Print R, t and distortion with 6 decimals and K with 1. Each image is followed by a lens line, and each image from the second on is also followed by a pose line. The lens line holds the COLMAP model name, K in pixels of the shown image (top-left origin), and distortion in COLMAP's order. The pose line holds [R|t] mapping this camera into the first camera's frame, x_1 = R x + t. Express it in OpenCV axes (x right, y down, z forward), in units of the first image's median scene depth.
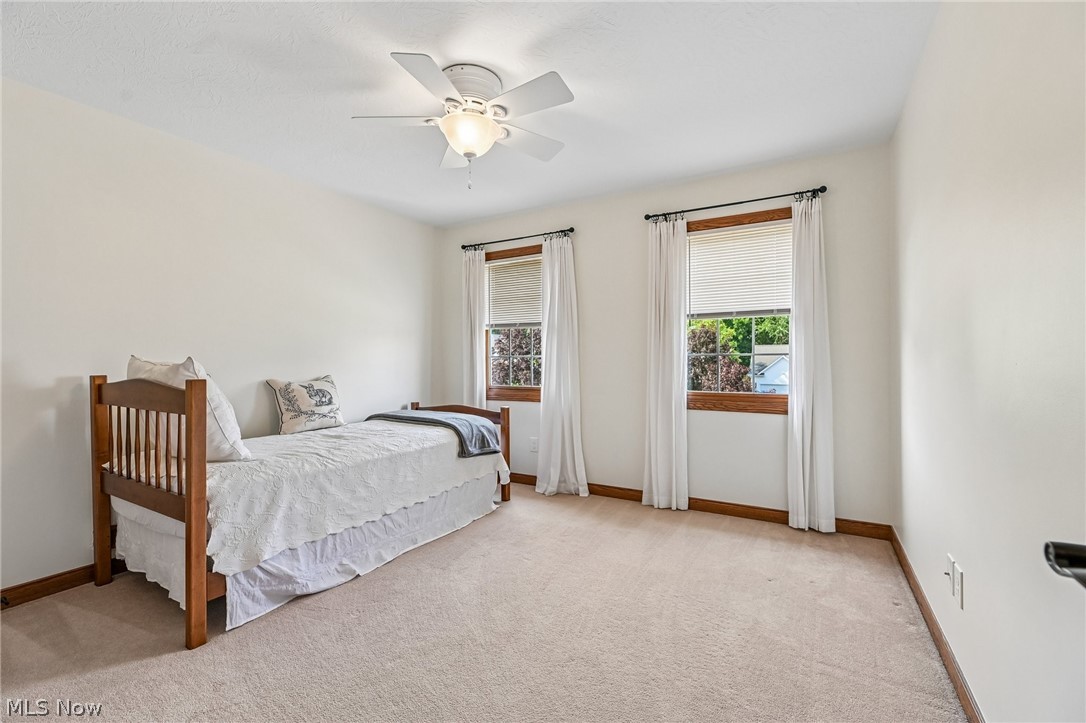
lens RADIAL K [[467.7, 0, 536.3], [0, 467.7, 356.8], [0, 0, 1]] dist [0.000325, -0.000037]
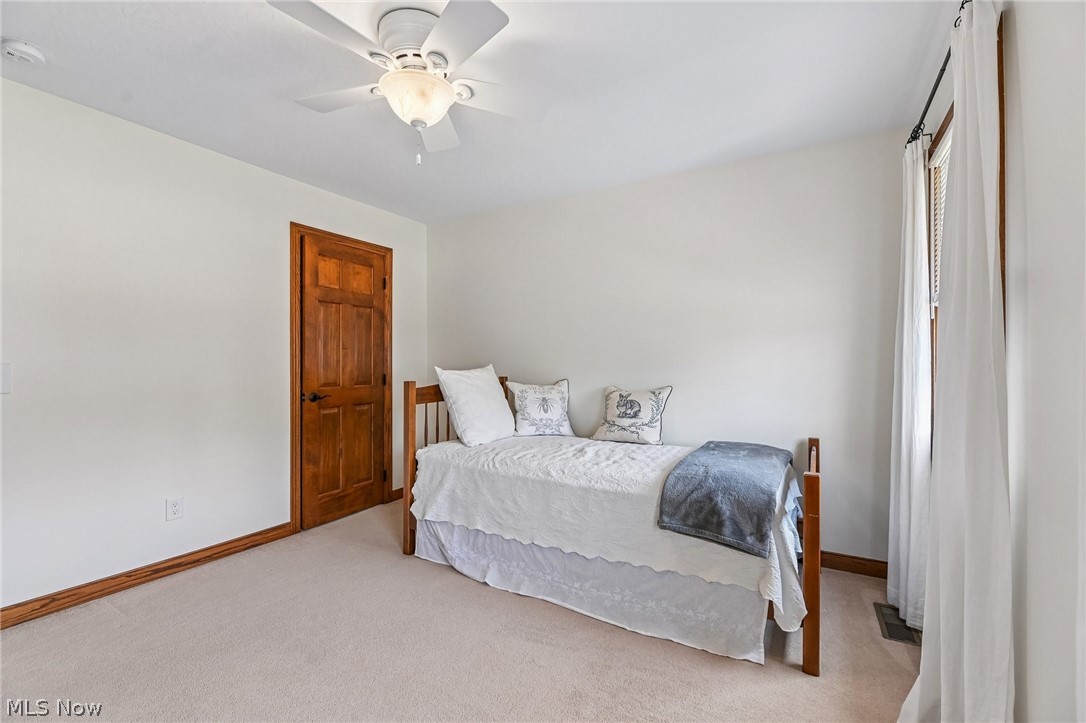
lens RADIAL K [[467.7, 0, 543.4], [0, 467.7, 358.9], [0, 0, 1]] dist [0.000325, -0.000037]
pose [[0.002203, 0.001317, -0.999997, 0.551297], [0.003097, 0.999994, 0.001324, -0.016063], [0.999993, -0.003100, 0.002199, 0.982735]]
